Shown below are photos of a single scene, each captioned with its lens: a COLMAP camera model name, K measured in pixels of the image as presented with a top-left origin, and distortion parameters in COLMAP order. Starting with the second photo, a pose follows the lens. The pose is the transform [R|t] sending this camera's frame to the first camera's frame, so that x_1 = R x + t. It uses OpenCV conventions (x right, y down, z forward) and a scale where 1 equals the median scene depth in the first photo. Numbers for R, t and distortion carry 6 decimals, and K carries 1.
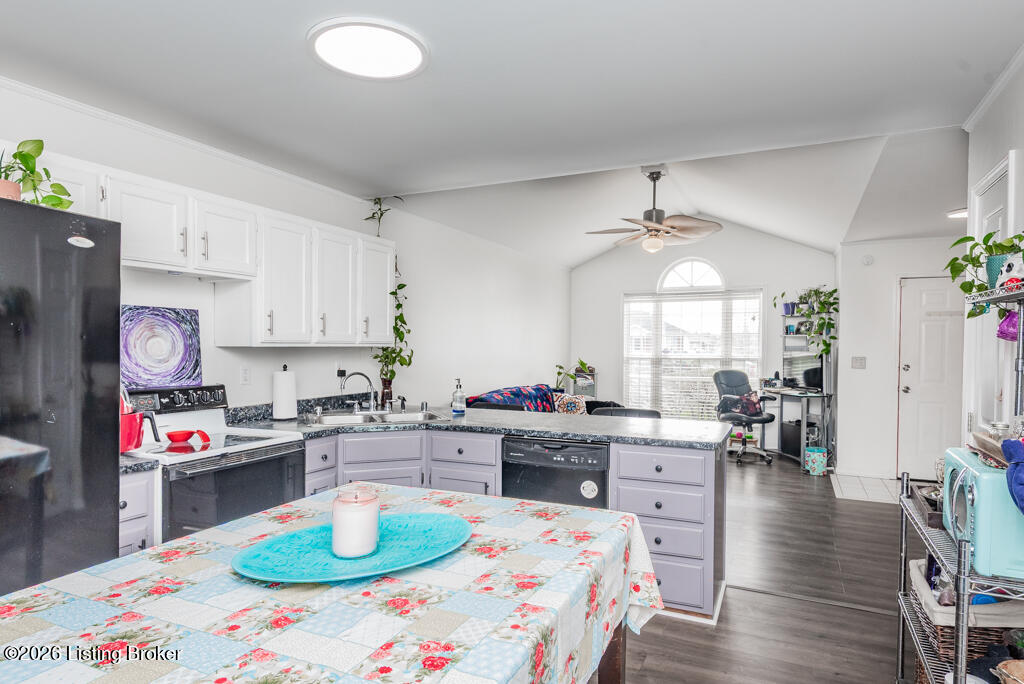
lens RADIAL K [[610.9, 0, 505.4], [0, 610.9, 356.3], [0, 0, 1]] dist [0.043303, 0.000192]
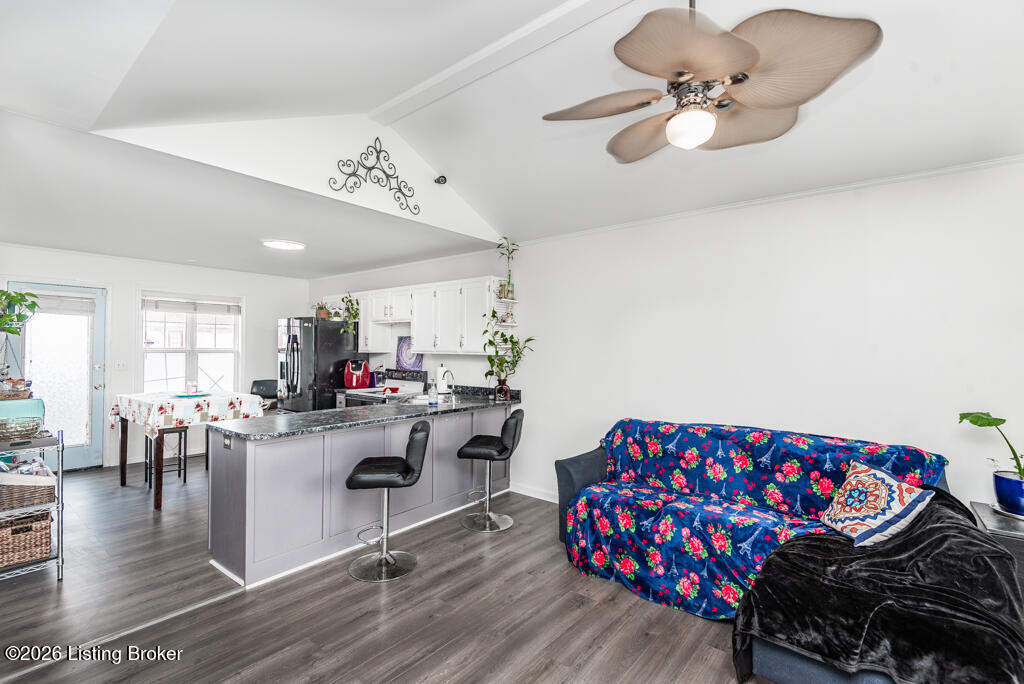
lens RADIAL K [[462.9, 0, 461.2], [0, 462.9, 338.2], [0, 0, 1]] dist [0.005908, -0.001217]
pose [[-0.276561, -0.028323, -0.960579, 0.514513], [-0.030662, 0.999317, -0.020637, -0.019146], [0.960507, 0.023746, -0.277240, 0.784268]]
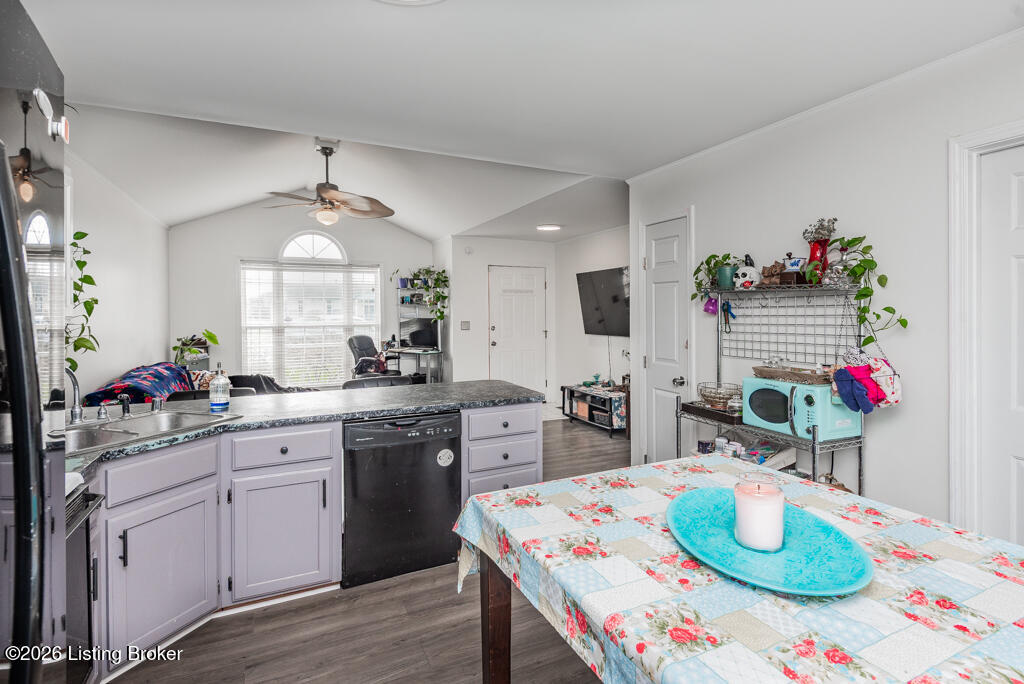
lens RADIAL K [[525.1, 0, 554.0], [0, 525.1, 322.4], [0, 0, 1]] dist [0.021929, -0.001360]
pose [[0.603683, -0.025319, 0.796822, -0.213517], [0.020369, 0.999659, 0.016333, -0.010861], [-0.796964, 0.006370, 0.603993, 0.143660]]
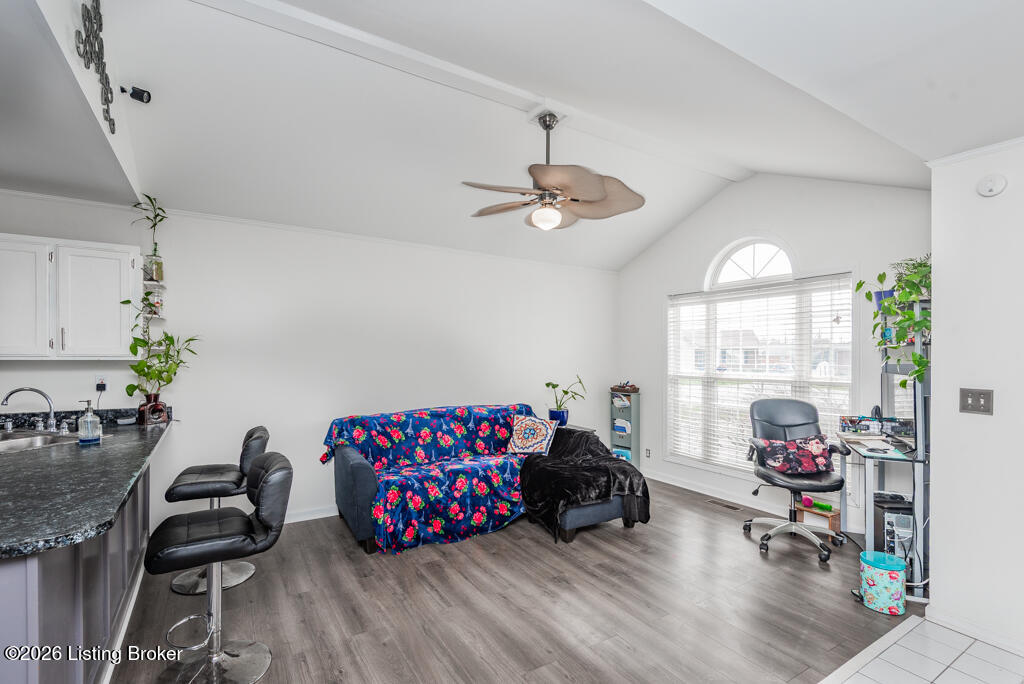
lens RADIAL K [[462.9, 0, 504.6], [0, 462.9, 352.1], [0, 0, 1]] dist [0.005908, -0.001217]
pose [[0.840132, -0.000113, -0.542382, 0.430331], [-0.015188, 0.999603, -0.023733, -0.013261], [0.542169, 0.028176, 0.839797, 0.472647]]
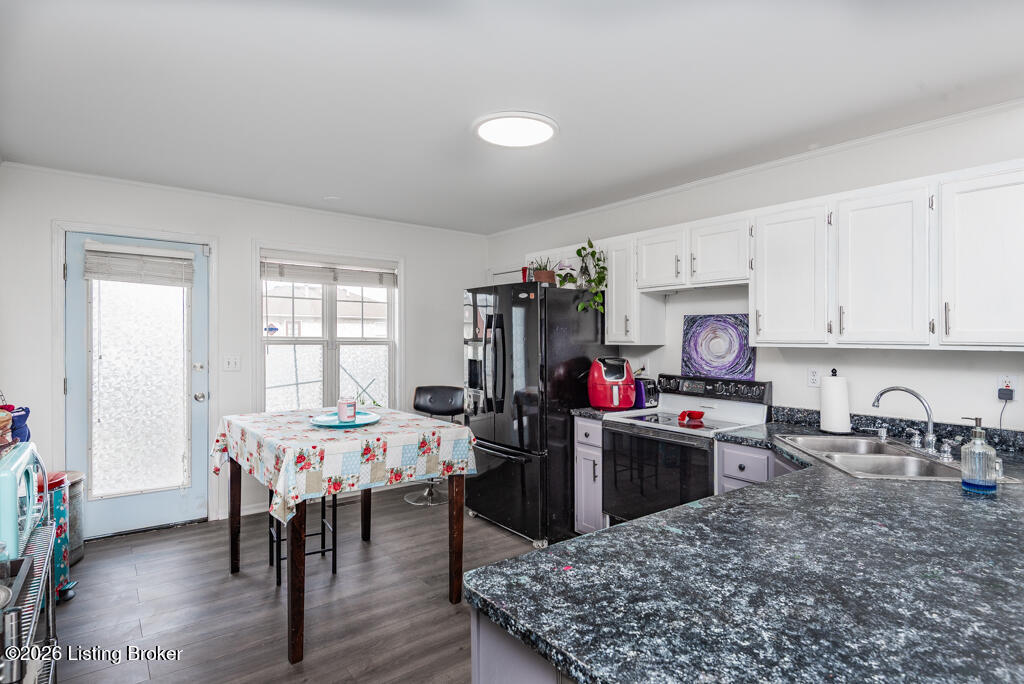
lens RADIAL K [[549.7, 0, 513.4], [0, 549.7, 340.3], [0, 0, 1]] dist [0.030898, -0.003907]
pose [[-0.437239, -0.005949, -0.899326, 0.298459], [-0.030868, 0.999488, 0.008396, -0.010605], [0.898815, 0.031432, -0.437199, 0.518254]]
